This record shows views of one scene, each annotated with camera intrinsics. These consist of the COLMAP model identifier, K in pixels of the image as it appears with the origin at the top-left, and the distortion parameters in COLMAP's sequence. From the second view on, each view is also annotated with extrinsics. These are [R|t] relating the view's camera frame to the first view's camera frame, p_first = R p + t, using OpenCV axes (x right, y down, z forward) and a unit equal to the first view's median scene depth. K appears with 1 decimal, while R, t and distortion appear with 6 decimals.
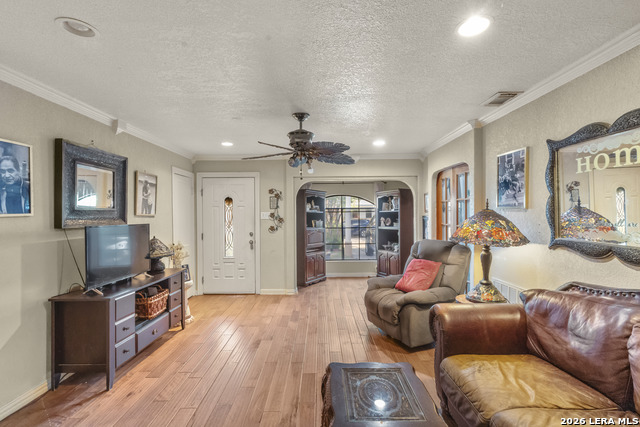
lens RADIAL K [[306.5, 0, 321.7], [0, 306.5, 215.1], [0, 0, 1]] dist [0.011237, -0.000681]
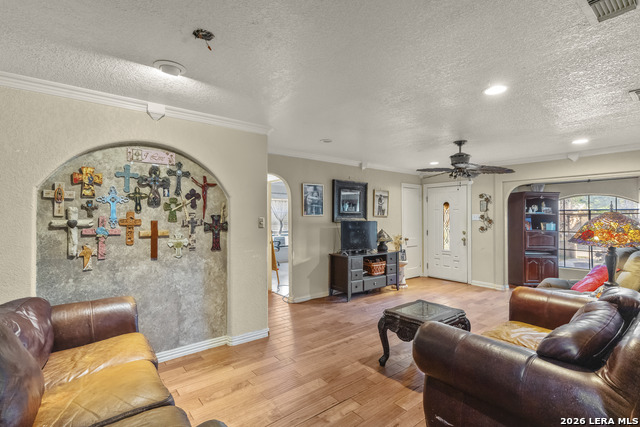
lens RADIAL K [[306.5, 0, 318.2], [0, 306.5, 213.8], [0, 0, 1]] dist [0.011237, -0.000681]
pose [[0.624399, 0.000087, -0.781106, 0.521418], [-0.008872, 0.999936, -0.006981, 0.003046], [0.781055, 0.011289, 0.624360, -0.283012]]
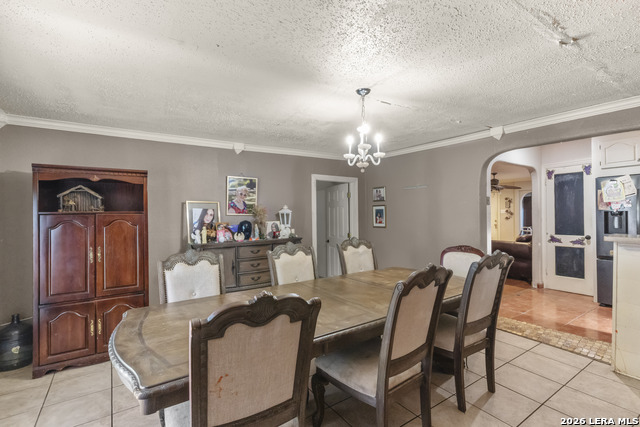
lens RADIAL K [[306.5, 0, 321.8], [0, 306.5, 214.5], [0, 0, 1]] dist [0.011237, -0.000681]
pose [[0.574196, 0.002092, -0.818715, 1.122529], [-0.000001, 0.999997, 0.002554, 0.024119], [0.818718, -0.001465, 0.574194, -1.584622]]
